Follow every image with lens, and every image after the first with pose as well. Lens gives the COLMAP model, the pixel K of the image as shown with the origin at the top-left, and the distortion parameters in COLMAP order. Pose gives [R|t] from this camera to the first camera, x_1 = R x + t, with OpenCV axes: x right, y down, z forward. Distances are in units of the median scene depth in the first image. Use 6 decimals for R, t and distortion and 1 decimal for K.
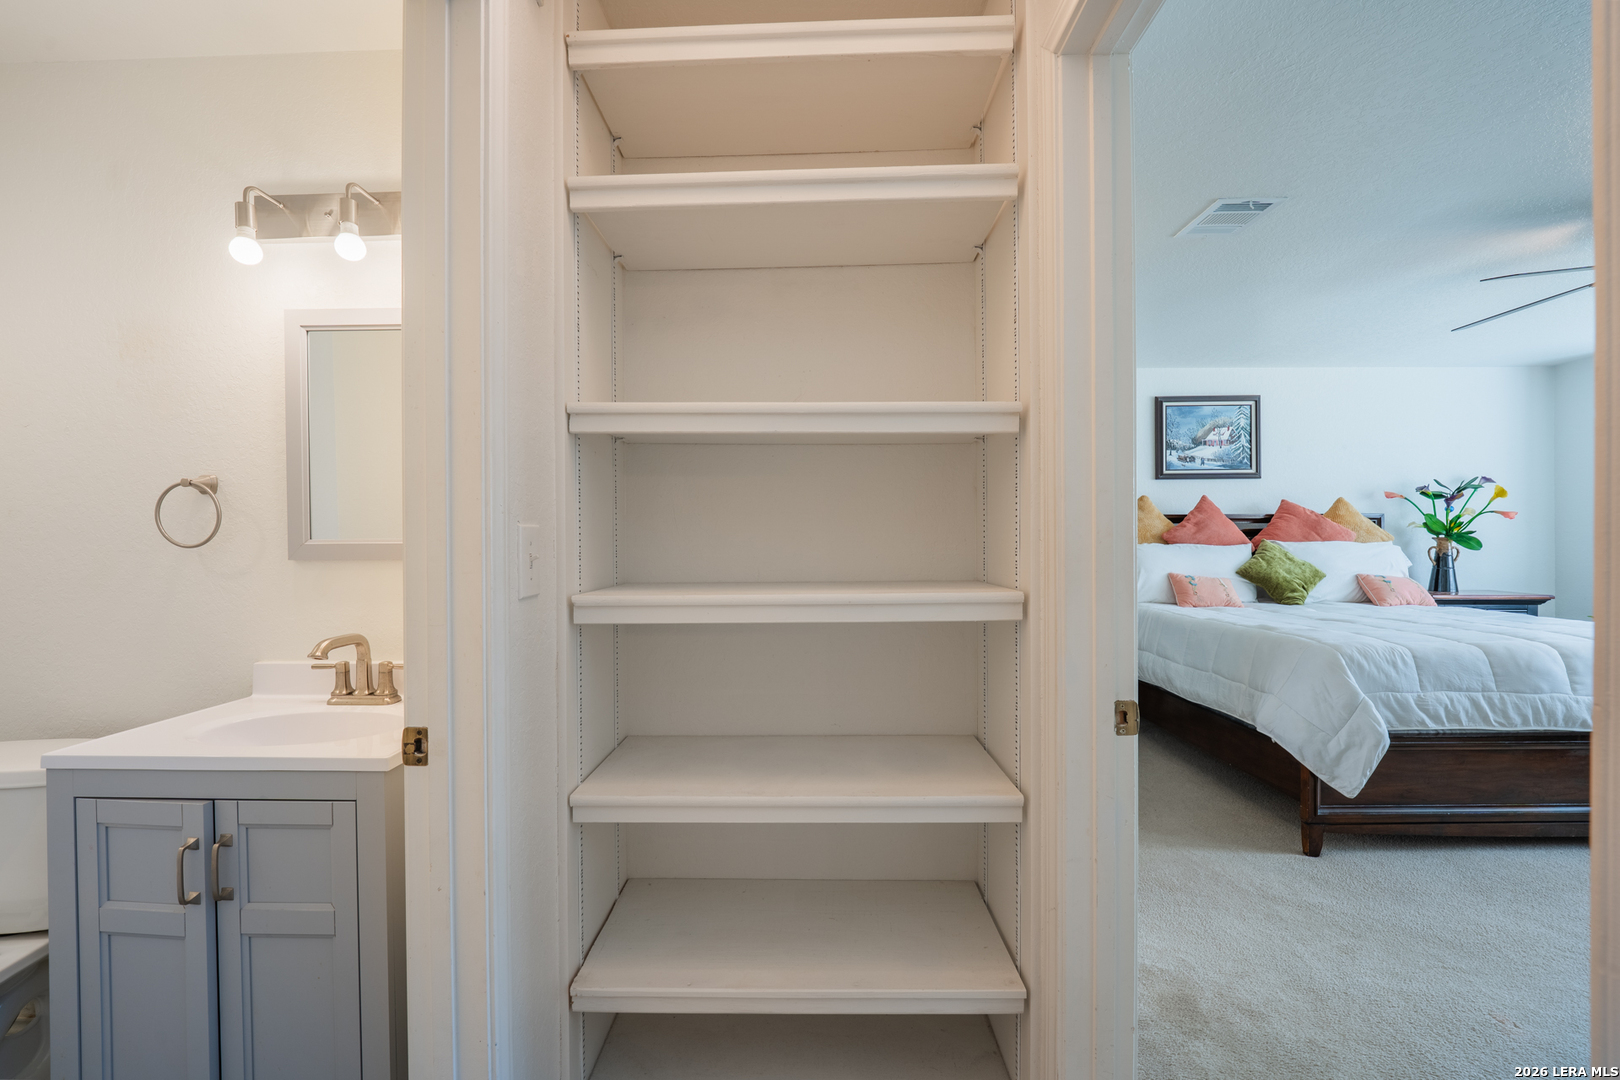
lens RADIAL K [[665.6, 0, 800.5], [0, 665.6, 543.2], [0, 0, 1]] dist [-0.011009, -0.000665]
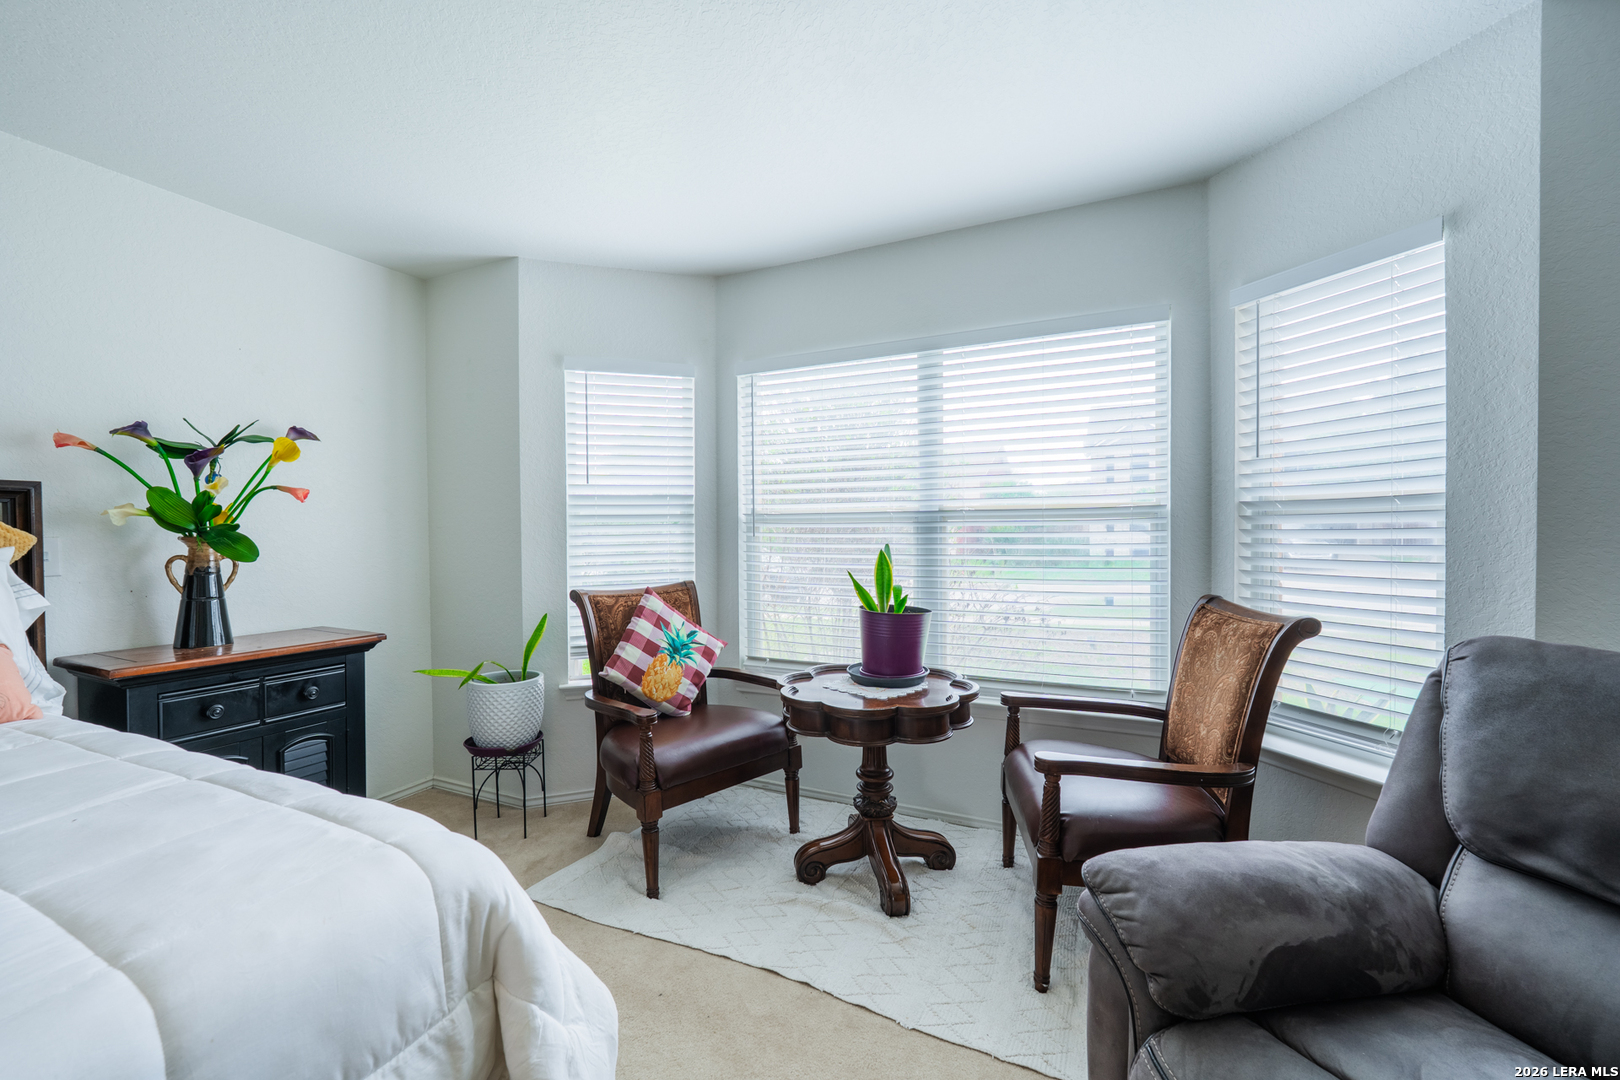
lens RADIAL K [[665.6, 0, 810.6], [0, 665.6, 540.7], [0, 0, 1]] dist [-0.011009, -0.000665]
pose [[0.399841, -0.012778, 0.916495, 0.864608], [0.011516, 0.999894, 0.008917, -0.006384], [-0.916512, 0.006989, 0.399946, 0.464563]]
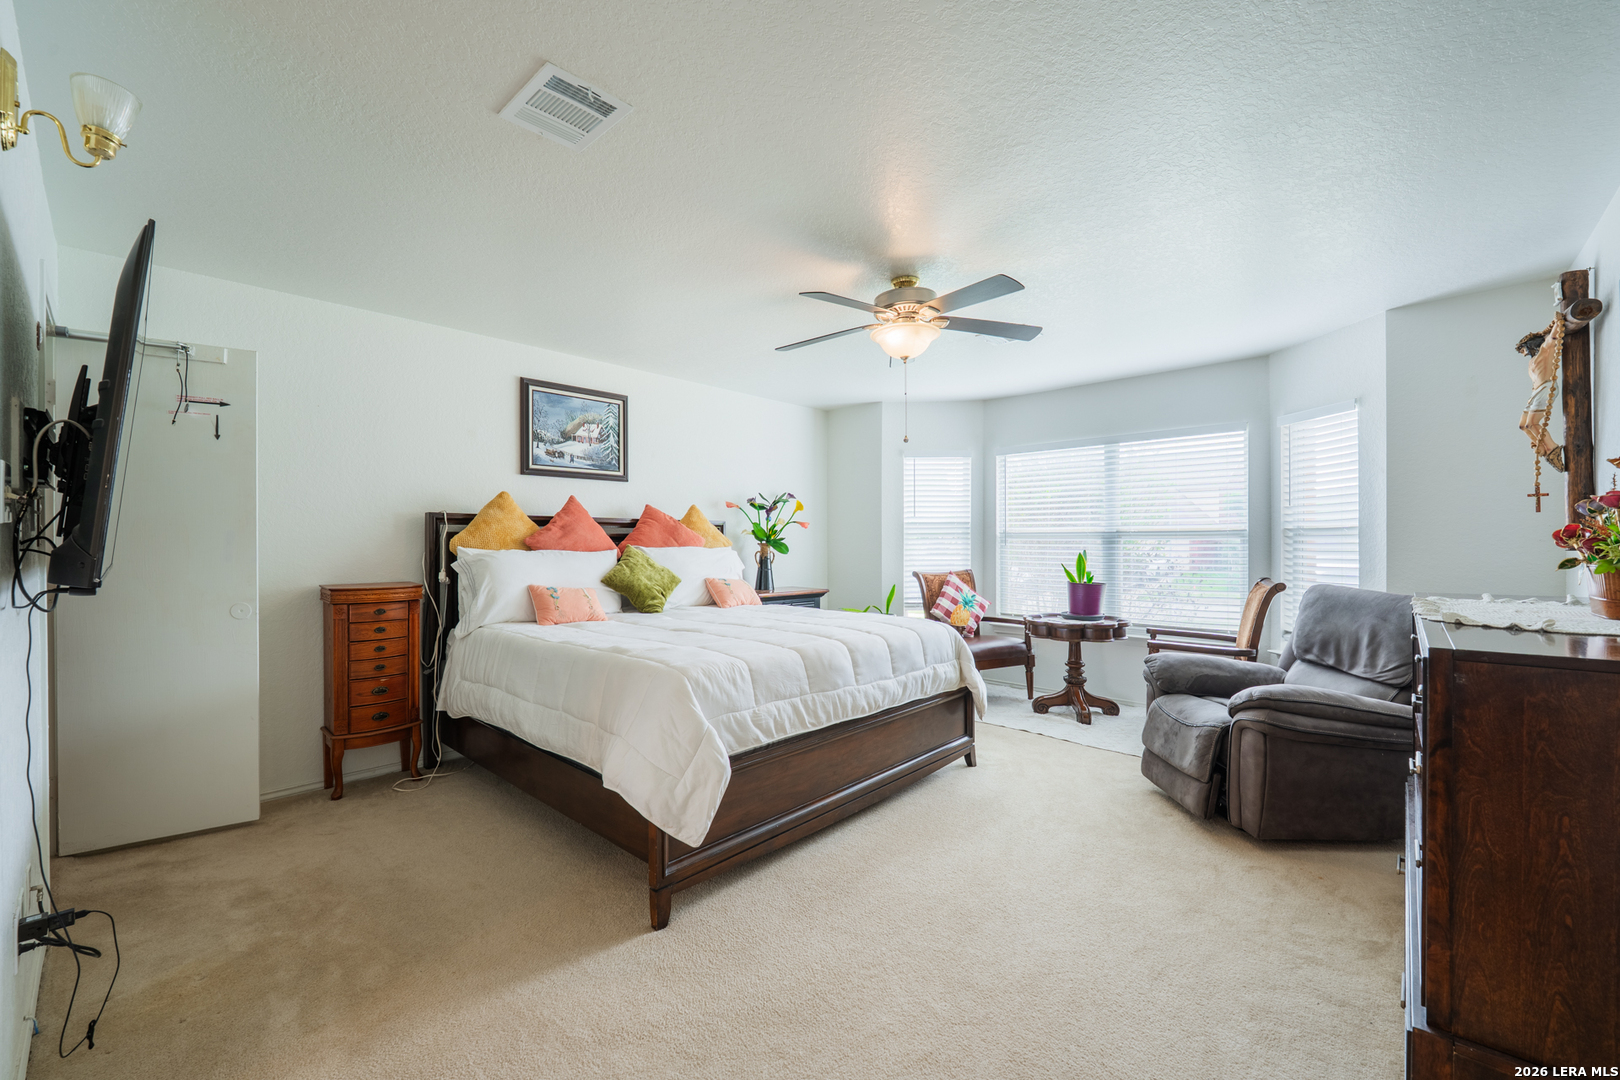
lens RADIAL K [[665.6, 0, 799.6], [0, 665.6, 538.6], [0, 0, 1]] dist [-0.011009, -0.000665]
pose [[0.671519, 0.007340, 0.740951, 0.179641], [0.002481, 0.999923, -0.012154, -0.002982], [-0.740983, 0.010000, 0.671450, 0.201816]]
